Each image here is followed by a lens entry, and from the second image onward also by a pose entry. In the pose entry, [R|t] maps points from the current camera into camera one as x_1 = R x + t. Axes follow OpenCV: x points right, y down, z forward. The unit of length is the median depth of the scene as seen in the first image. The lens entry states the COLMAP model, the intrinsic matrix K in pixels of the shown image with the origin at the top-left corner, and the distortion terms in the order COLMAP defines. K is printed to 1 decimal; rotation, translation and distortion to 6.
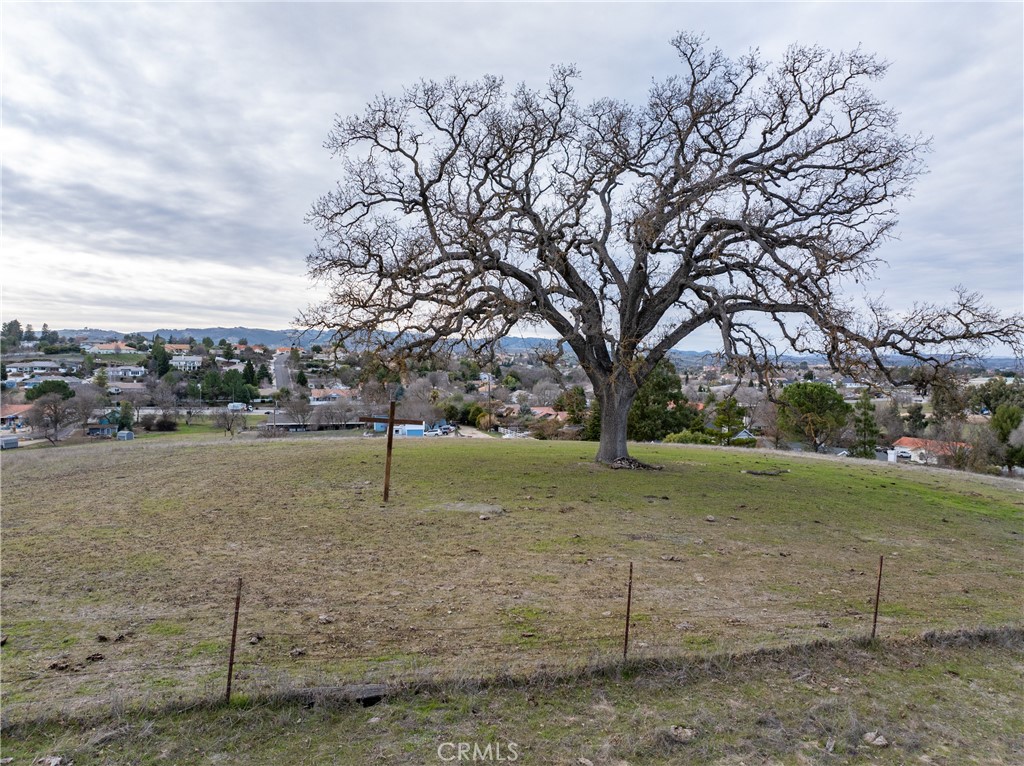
lens RADIAL K [[719.4, 0, 510.3], [0, 719.4, 380.4], [0, 0, 1]] dist [-0.030645, 0.001912]
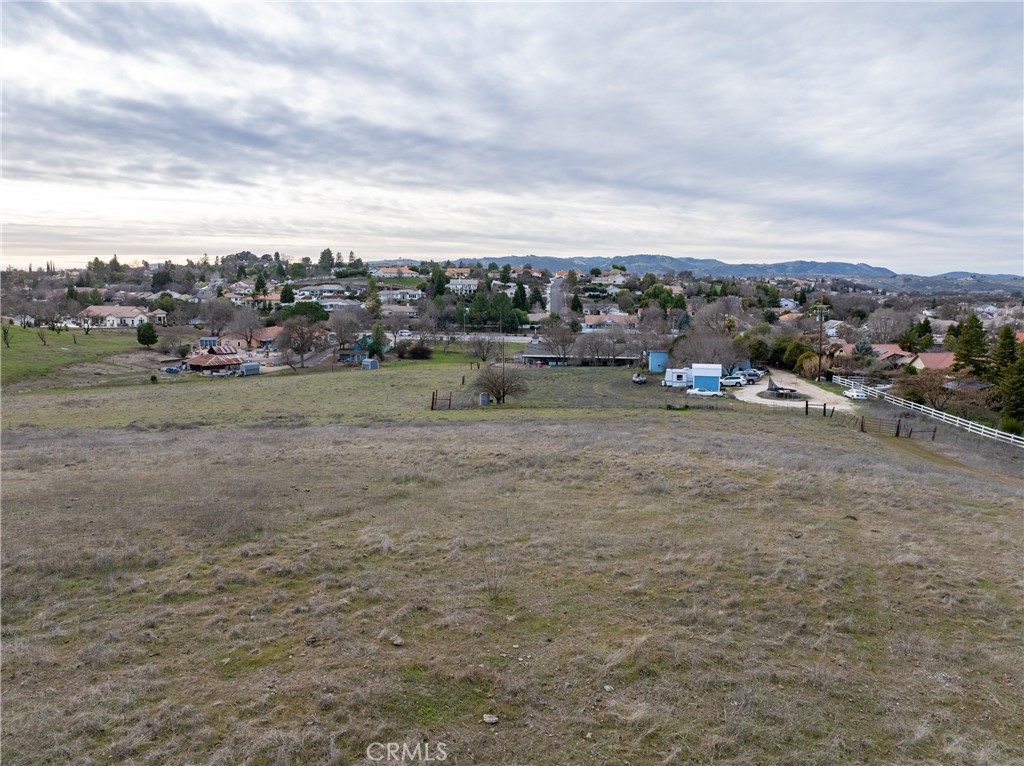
lens RADIAL K [[719.4, 0, 509.0], [0, 719.4, 383.1], [0, 0, 1]] dist [-0.030645, 0.001912]
pose [[0.924583, 0.048566, -0.377873, -0.020386], [-0.008697, 0.994274, 0.106508, 0.001948], [0.380882, -0.095189, 0.919711, 0.128094]]
